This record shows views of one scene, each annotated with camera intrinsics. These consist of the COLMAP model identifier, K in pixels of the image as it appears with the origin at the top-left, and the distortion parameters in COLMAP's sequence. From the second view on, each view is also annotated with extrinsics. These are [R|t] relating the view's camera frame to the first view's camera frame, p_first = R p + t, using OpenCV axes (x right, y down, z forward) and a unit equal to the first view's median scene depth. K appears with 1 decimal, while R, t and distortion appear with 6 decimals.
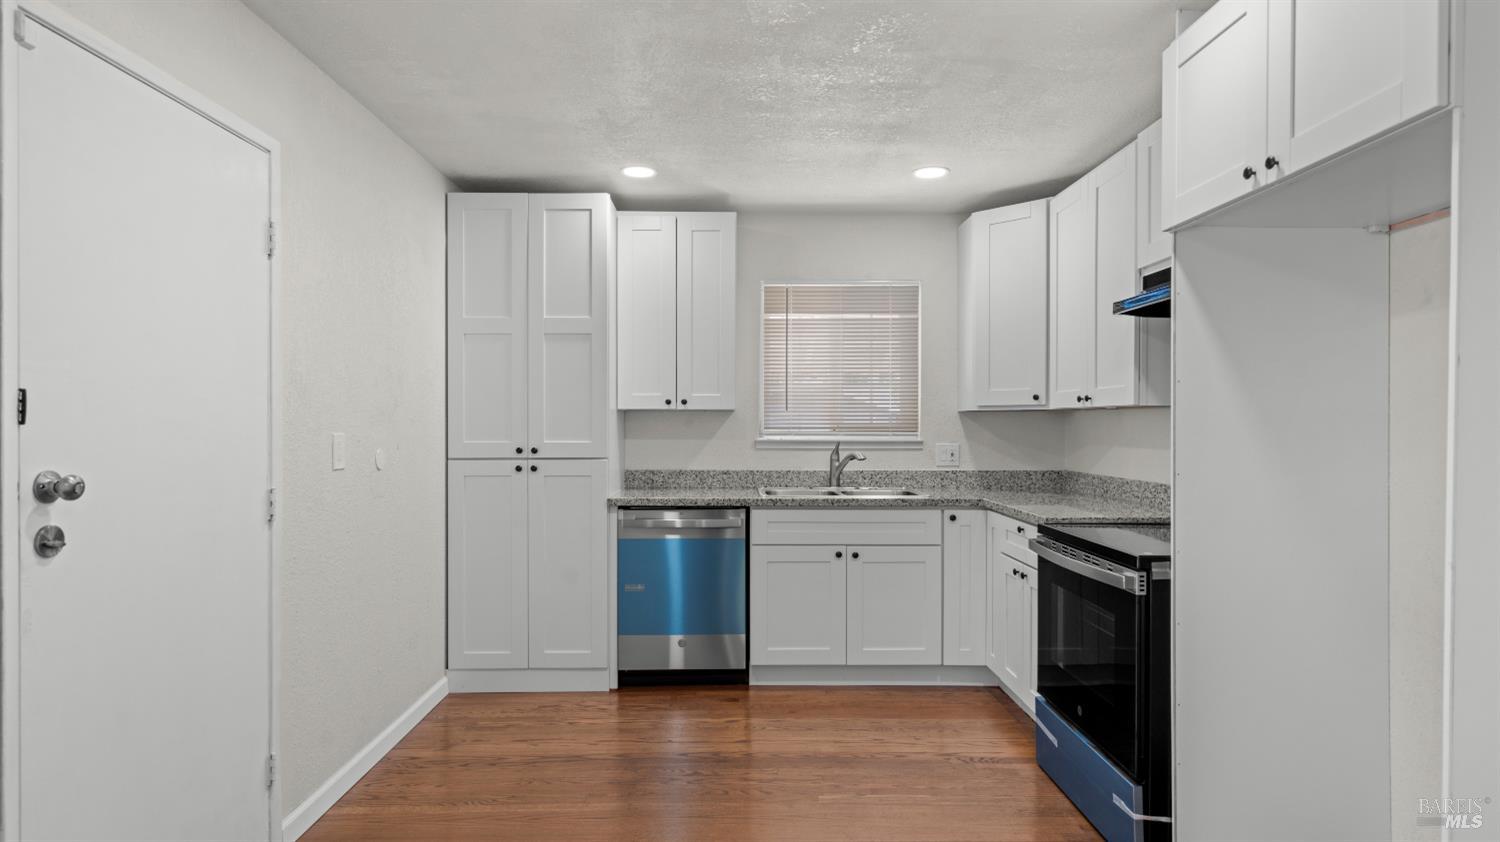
lens RADIAL K [[837.7, 0, 737.8], [0, 837.7, 424.0], [0, 0, 1]] dist [0.004513, 0.001869]
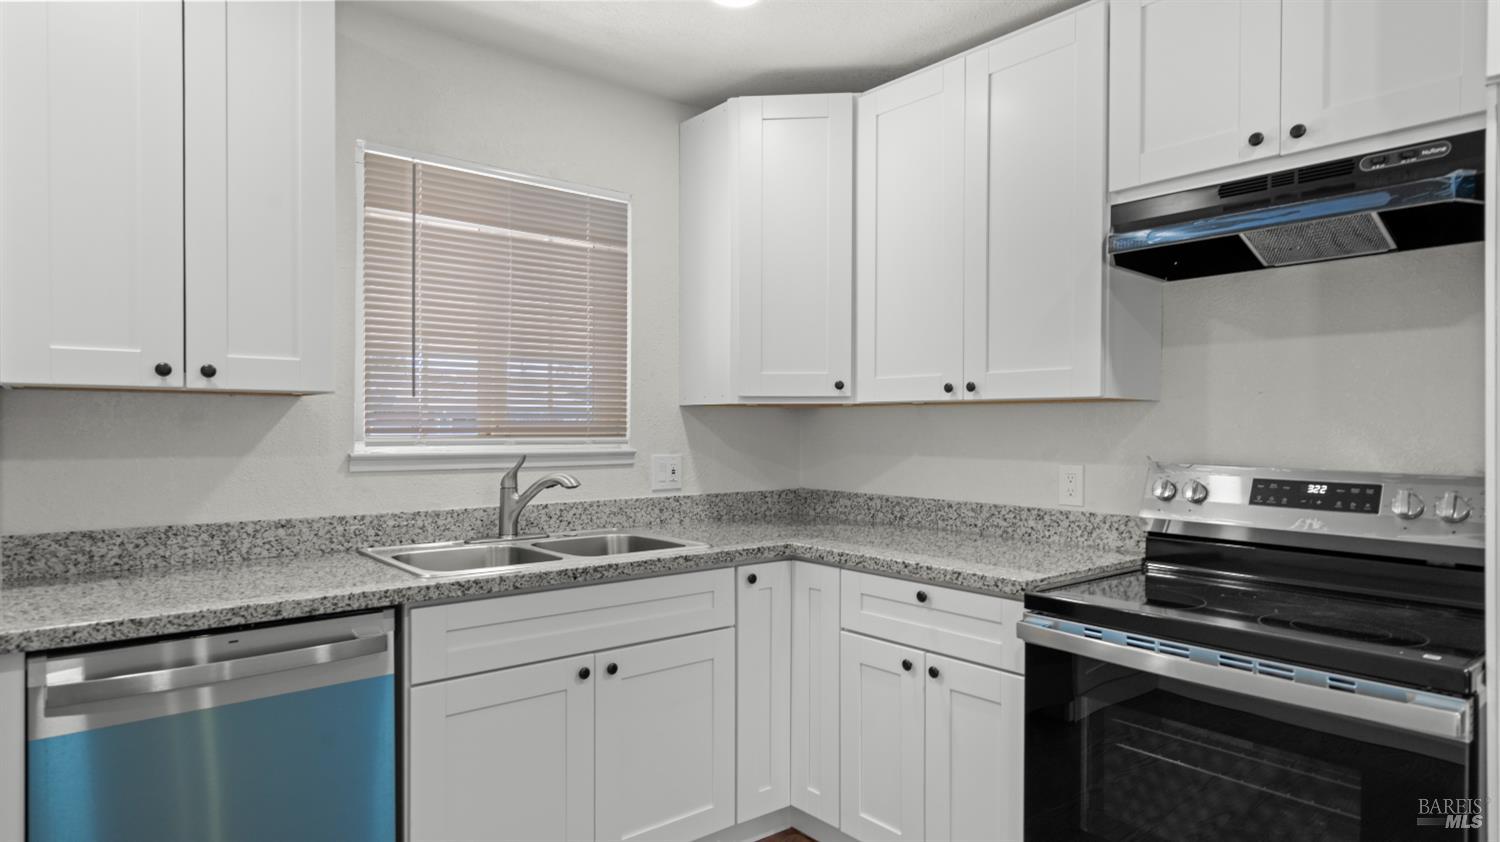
lens RADIAL K [[845.2, 0, 735.5], [0, 845.2, 430.5], [0, 0, 1]] dist [-0.007405, 0.018852]
pose [[0.768278, -0.001311, 0.640115, -0.142536], [-0.003271, 0.999977, 0.005974, 0.000755], [-0.640108, -0.006683, 0.768256, 0.529416]]
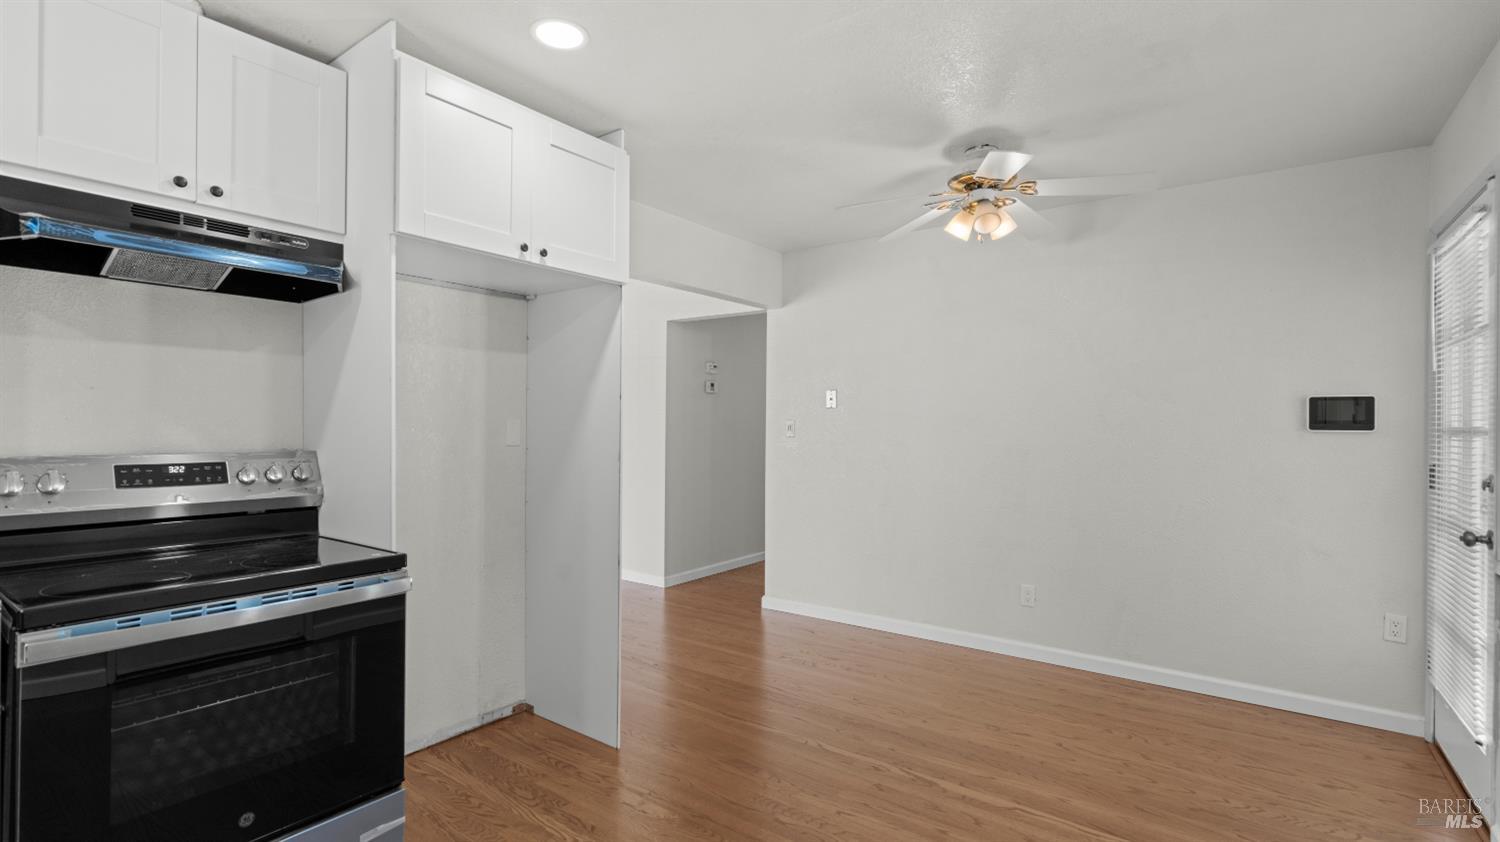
lens RADIAL K [[687.5, 0, 761.0], [0, 687.5, 423.0], [0, 0, 1]] dist [-0.029132, 0.007860]
pose [[-0.820812, -0.012948, 0.571052, -0.196585], [-0.013316, 0.999905, 0.003531, -0.004535], [-0.571044, -0.004706, -0.820906, 0.847425]]
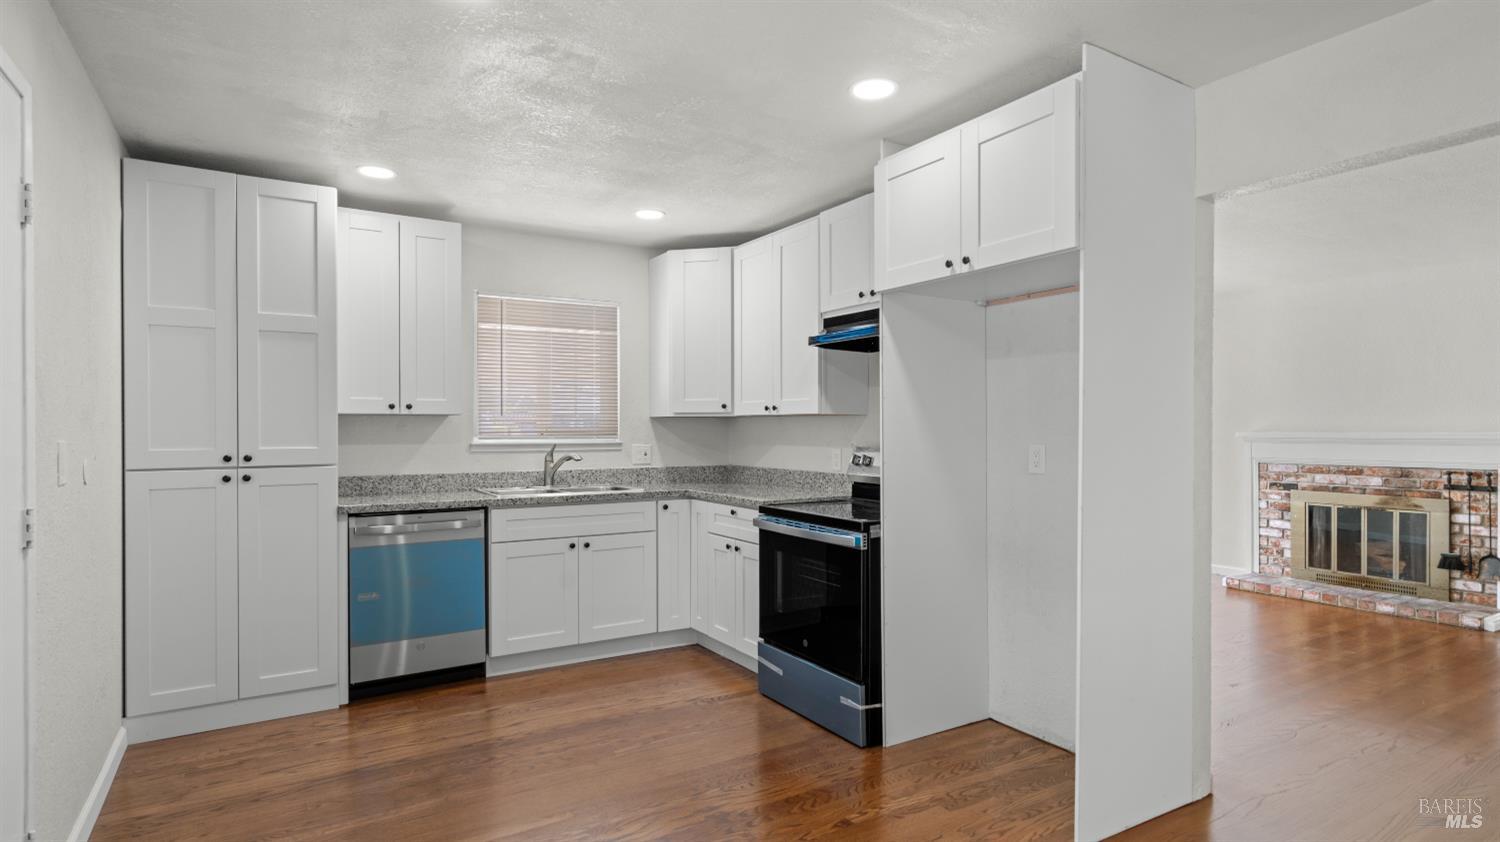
lens RADIAL K [[796.6, 0, 743.8], [0, 796.6, 425.5], [0, 0, 1]] dist [0.001733, 0.002767]
pose [[0.851675, -0.000839, 0.524069, -0.237118], [0.002023, 0.999997, -0.001687, -0.001475], [-0.524066, 0.002497, 0.851674, -0.019909]]
